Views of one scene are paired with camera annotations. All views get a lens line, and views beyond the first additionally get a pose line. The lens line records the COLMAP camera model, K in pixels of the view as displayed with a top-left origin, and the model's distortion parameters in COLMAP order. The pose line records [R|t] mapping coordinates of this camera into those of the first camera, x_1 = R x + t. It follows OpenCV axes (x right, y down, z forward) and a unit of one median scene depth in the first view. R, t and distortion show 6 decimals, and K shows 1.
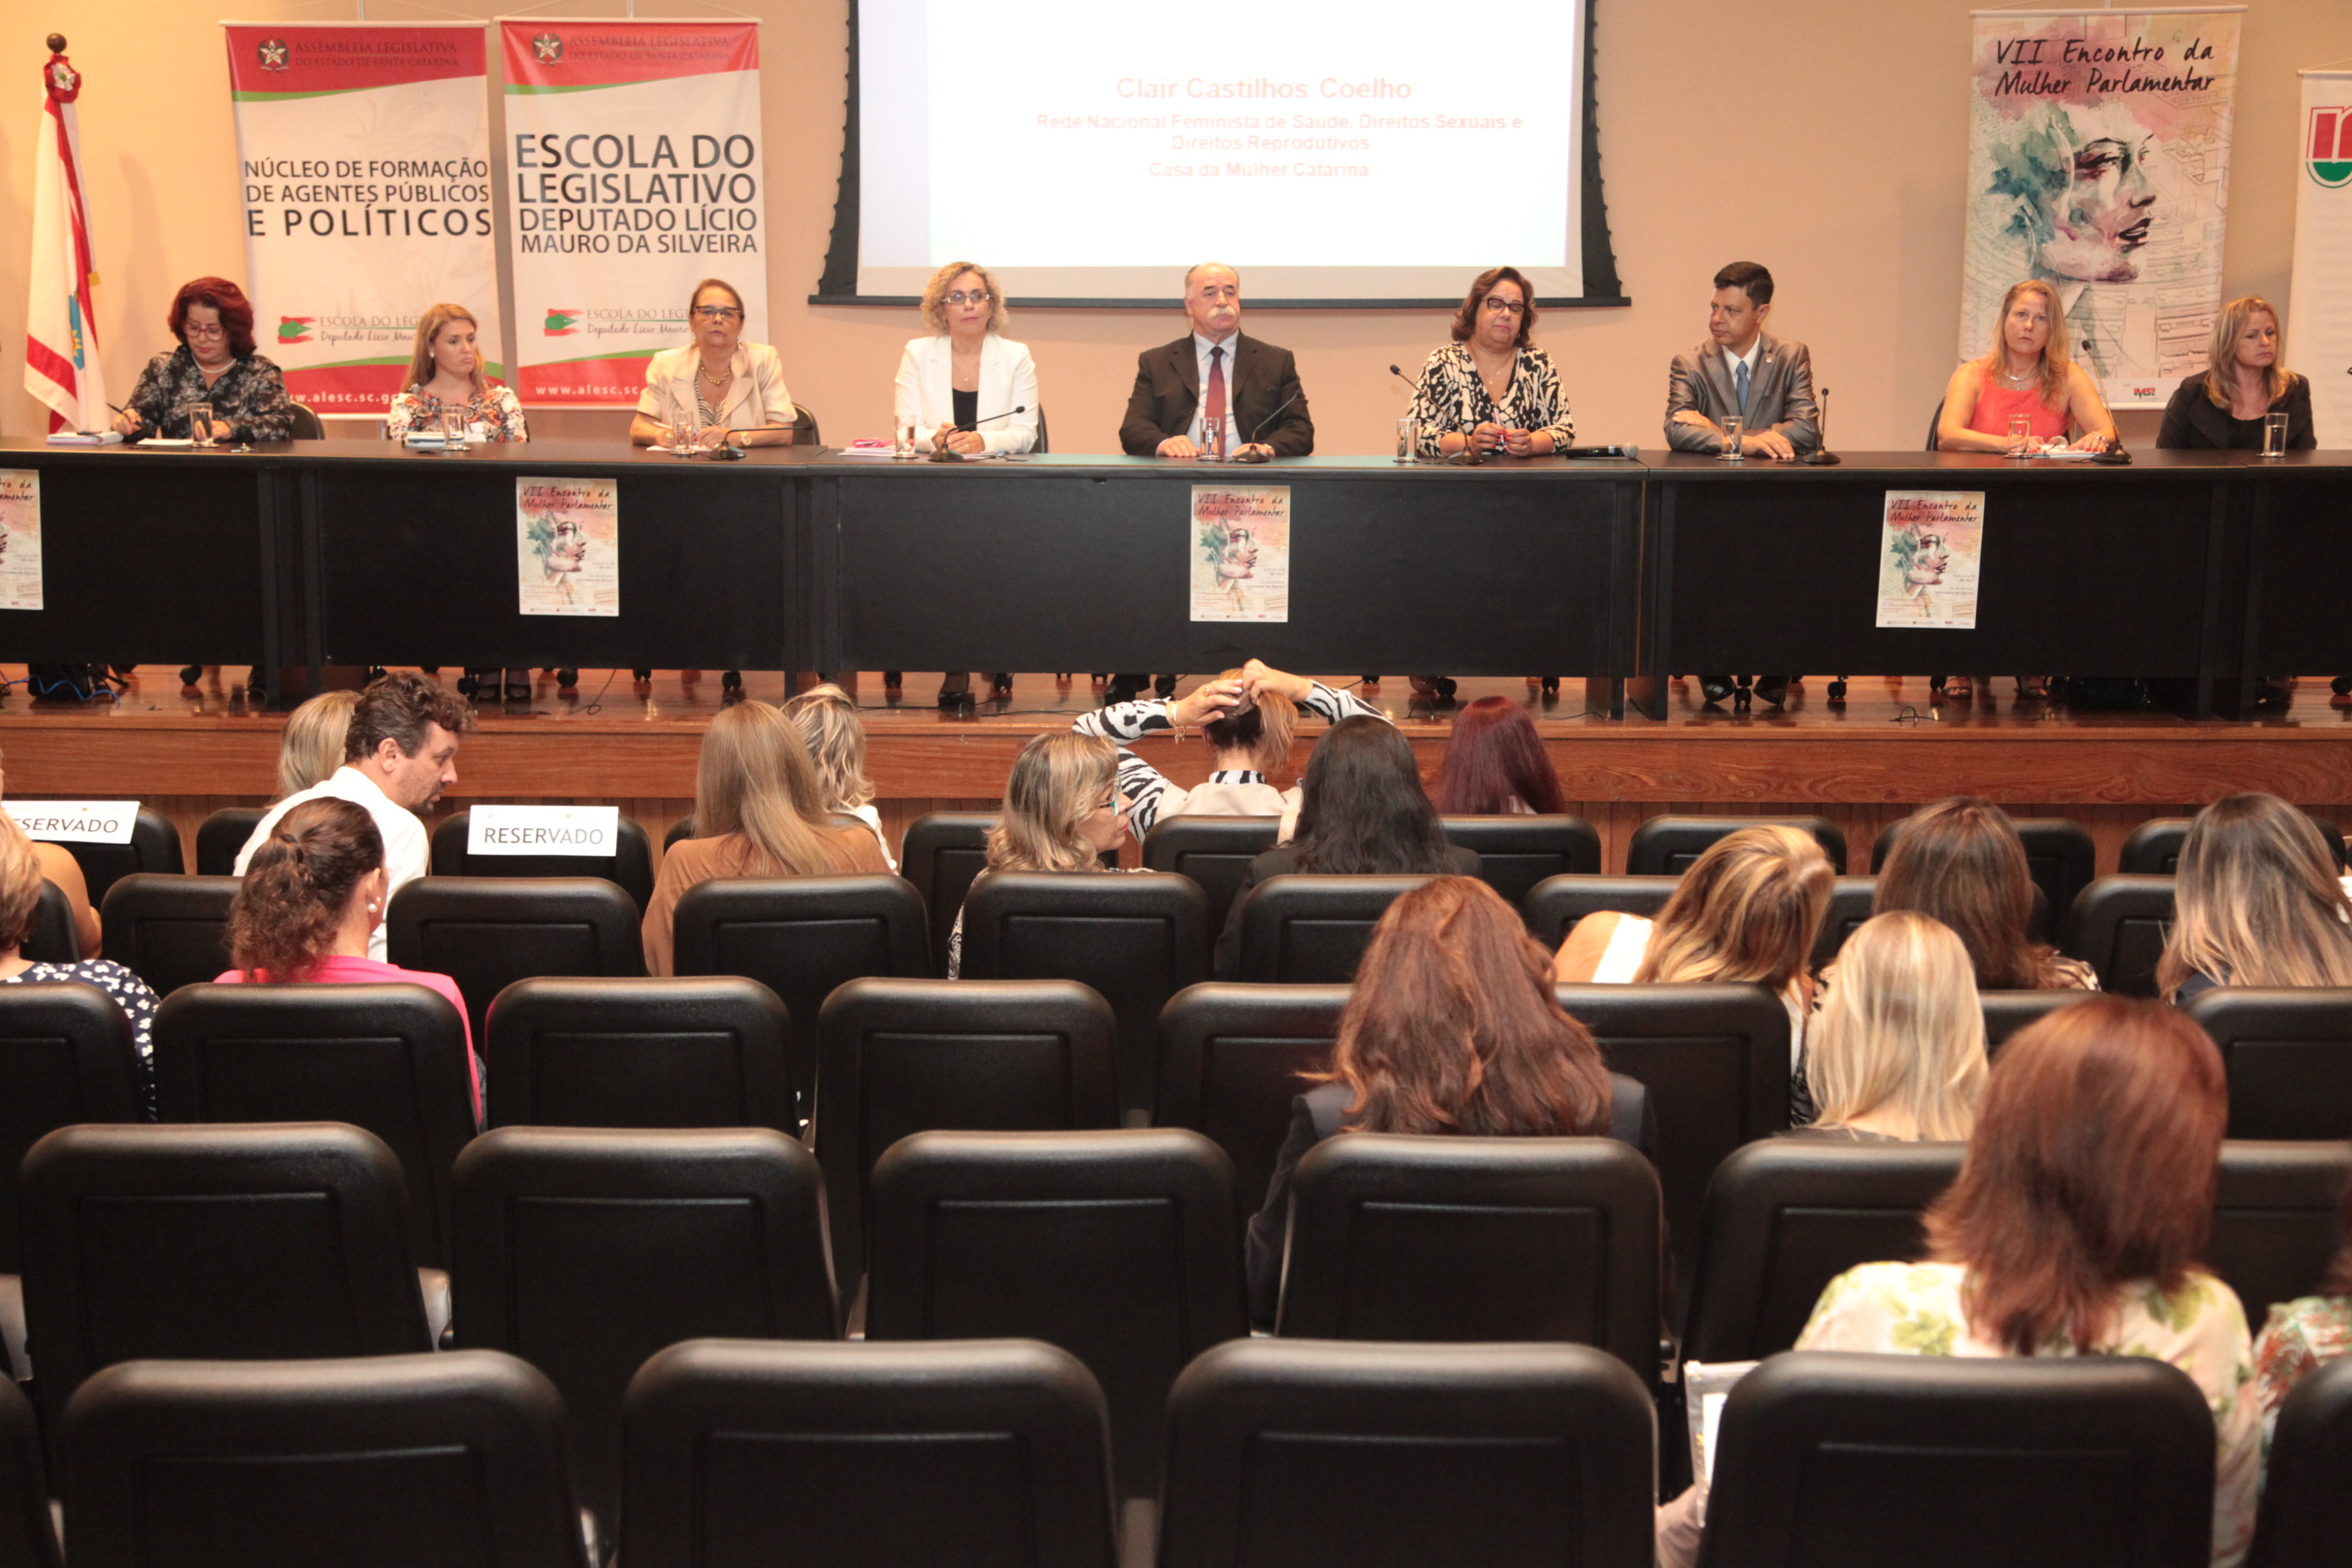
lens RADIAL K [[3171.0, 0, 1188.5], [0, 3171.0, 785.9], [0, 0, 1]] dist [0.158265, 0.000000]
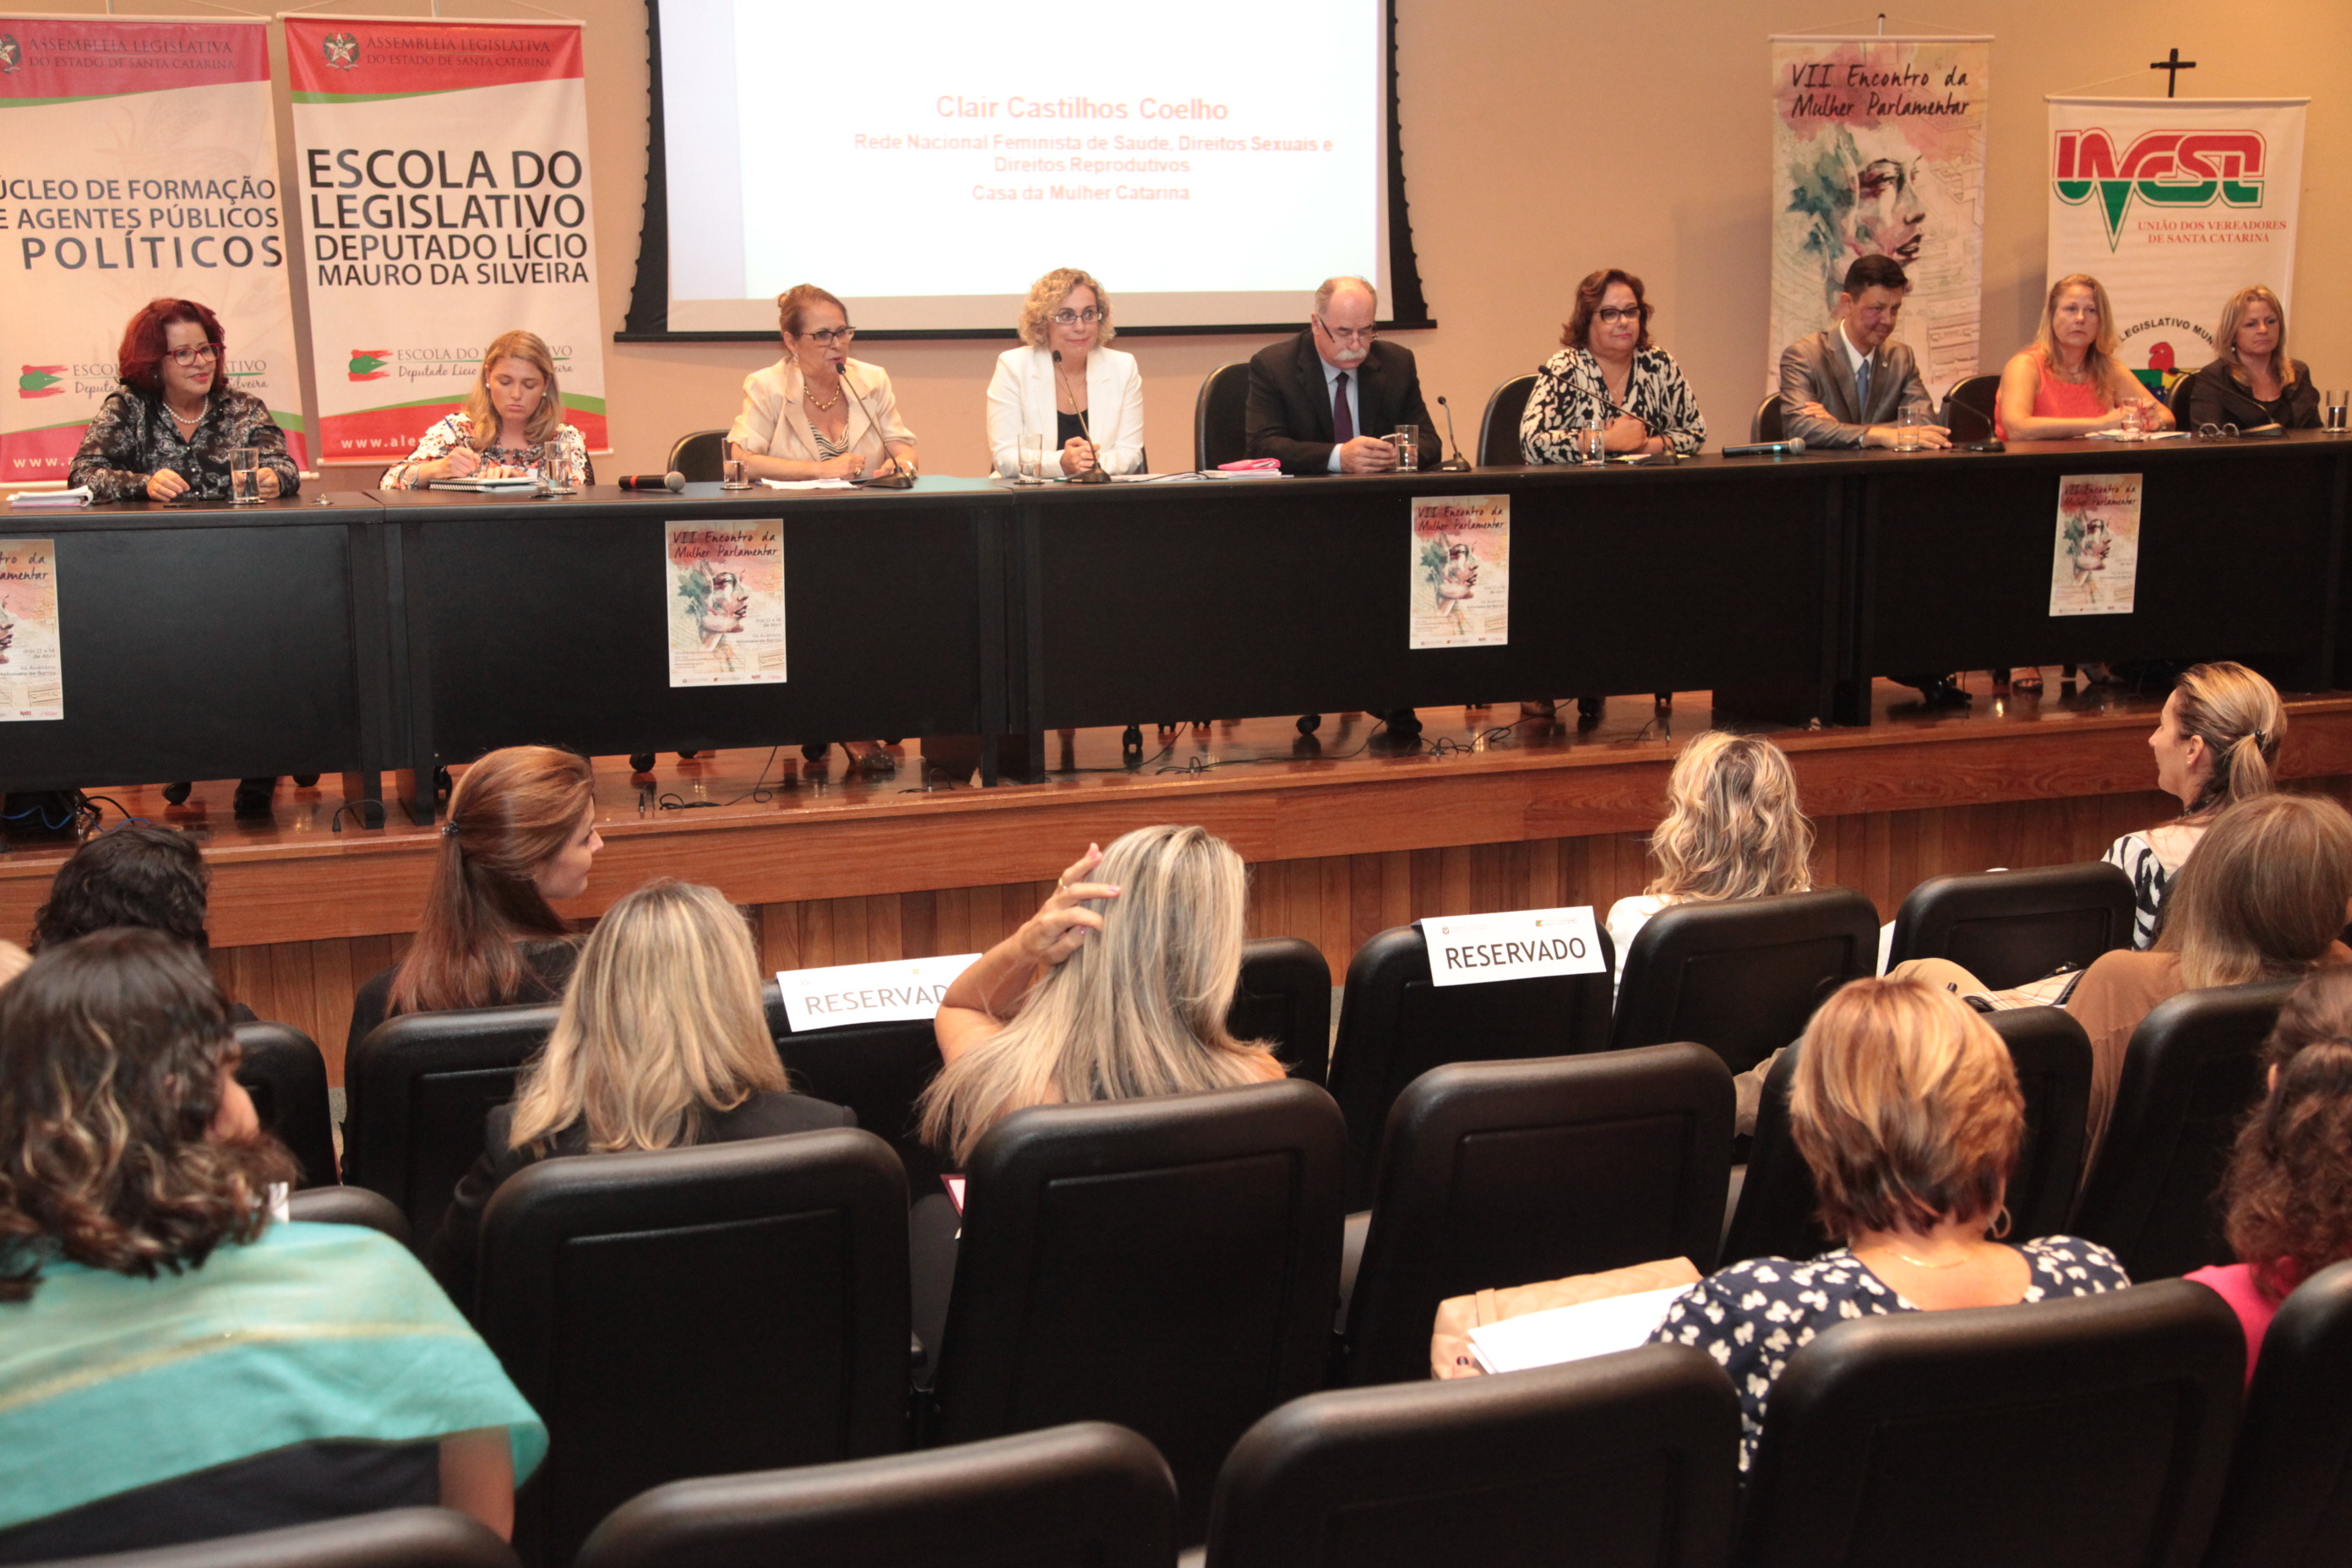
lens RADIAL K [[2736.7, 0, 1156.3], [0, 2736.7, 799.6], [0, 0, 1]] dist [0.098721, 0.000000]
pose [[0.944229, -0.074147, 0.320834, -0.246701], [0.076061, 0.997081, 0.006583, -0.015394], [-0.320386, 0.018187, 0.947112, 0.221014]]
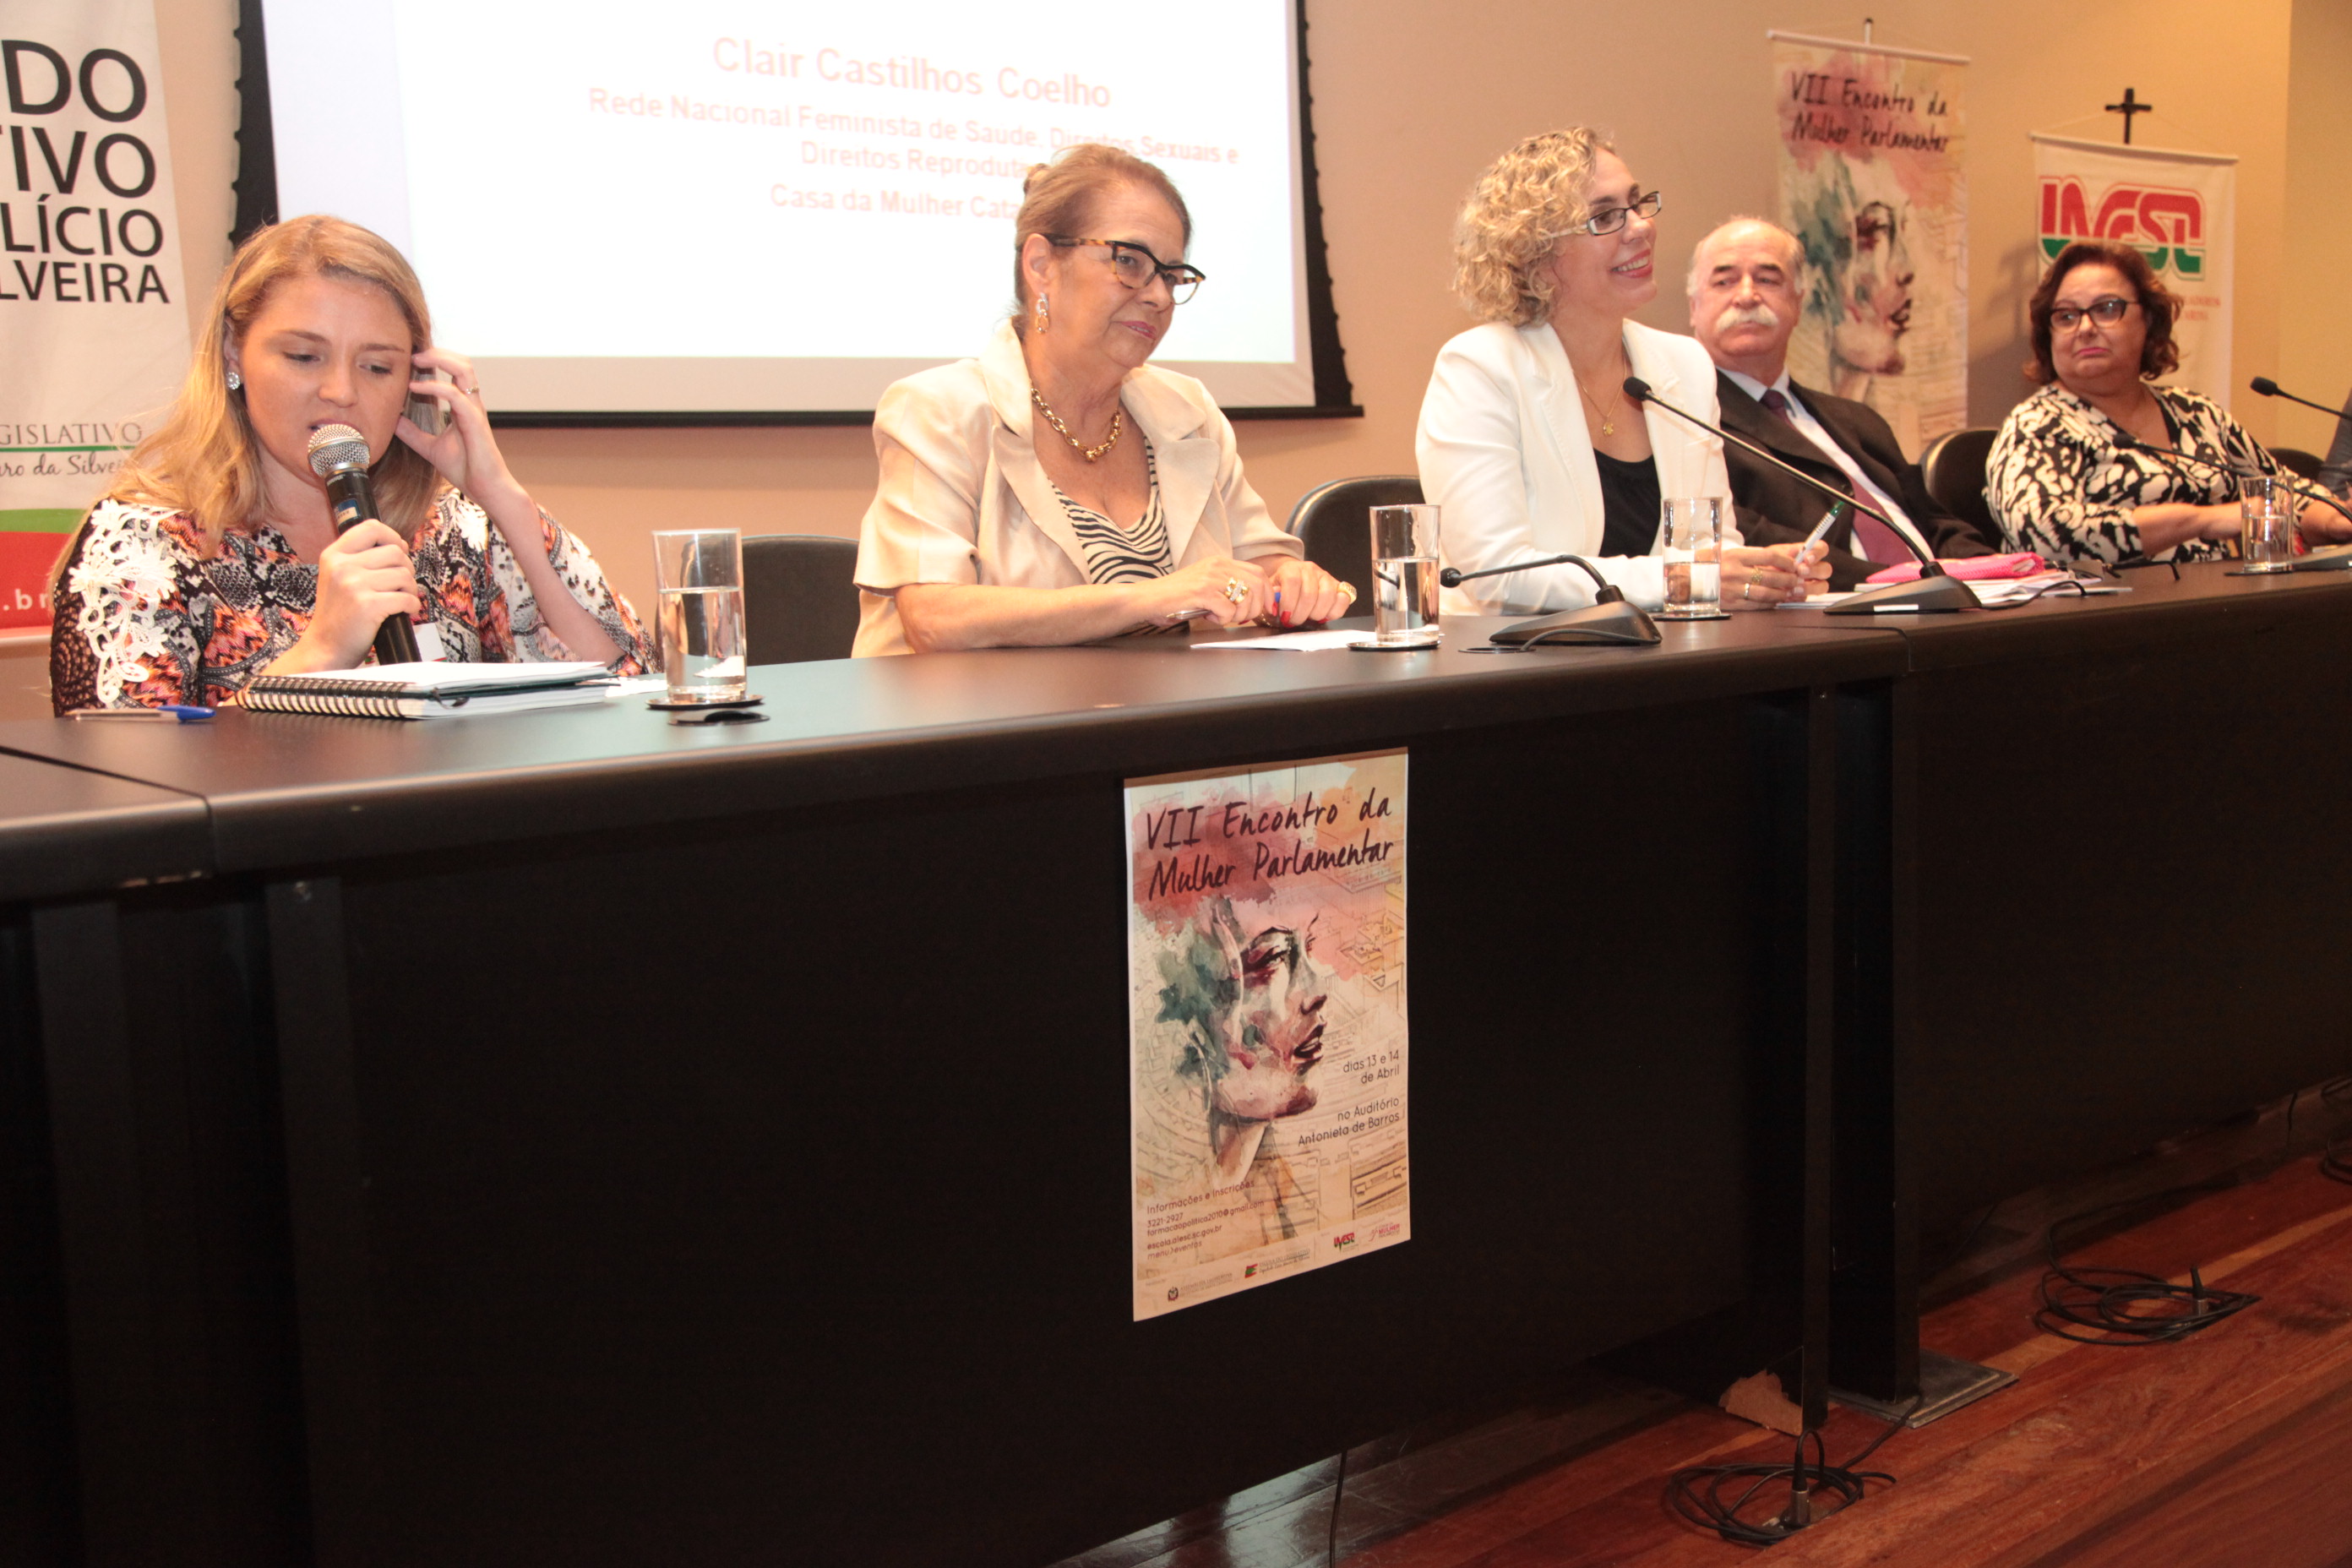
lens RADIAL K [[2290.1, 0, 1160.7], [0, 2290.1, 803.0], [0, 0, 1]] dist [0.032177, 0.000000]
pose [[0.781290, -0.114022, 0.613665, -0.240971], [0.148121, 0.988957, -0.004828, -0.071522], [-0.606338, 0.094669, 0.789552, 0.656820]]
